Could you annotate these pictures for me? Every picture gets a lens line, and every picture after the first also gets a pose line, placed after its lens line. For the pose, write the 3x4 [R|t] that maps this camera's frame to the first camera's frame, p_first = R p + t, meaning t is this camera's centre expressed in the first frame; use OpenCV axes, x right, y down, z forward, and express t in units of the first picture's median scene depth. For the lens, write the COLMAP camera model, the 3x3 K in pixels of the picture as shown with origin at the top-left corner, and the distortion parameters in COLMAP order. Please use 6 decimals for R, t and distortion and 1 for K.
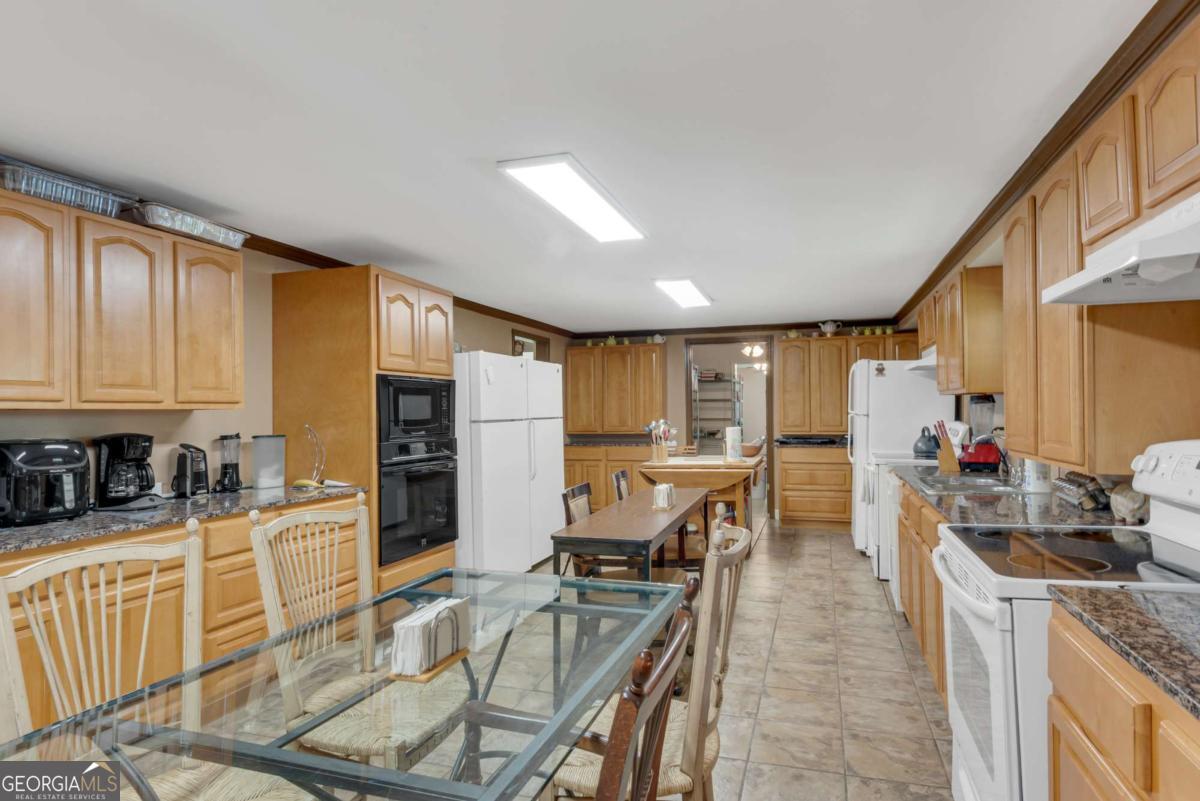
lens RADIAL K [[662.9, 0, 600.0], [0, 662.9, 400.5], [0, 0, 1]] dist [0.002645, 0.000419]
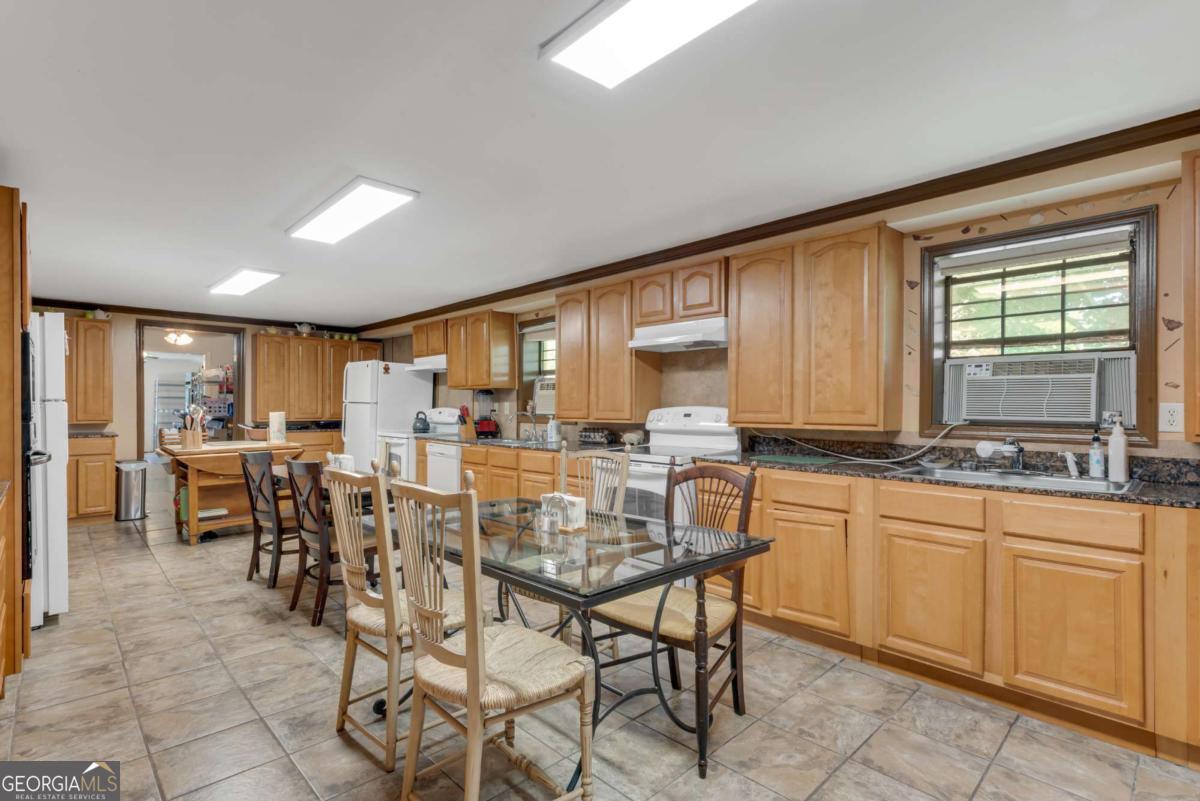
lens RADIAL K [[662.9, 0, 600.0], [0, 662.9, 400.5], [0, 0, 1]] dist [0.002645, 0.000419]
pose [[0.393456, 0.019247, 0.919142, -0.524686], [-0.017315, 0.999759, -0.013522, 0.022787], [-0.919180, -0.010595, 0.393695, 0.069312]]
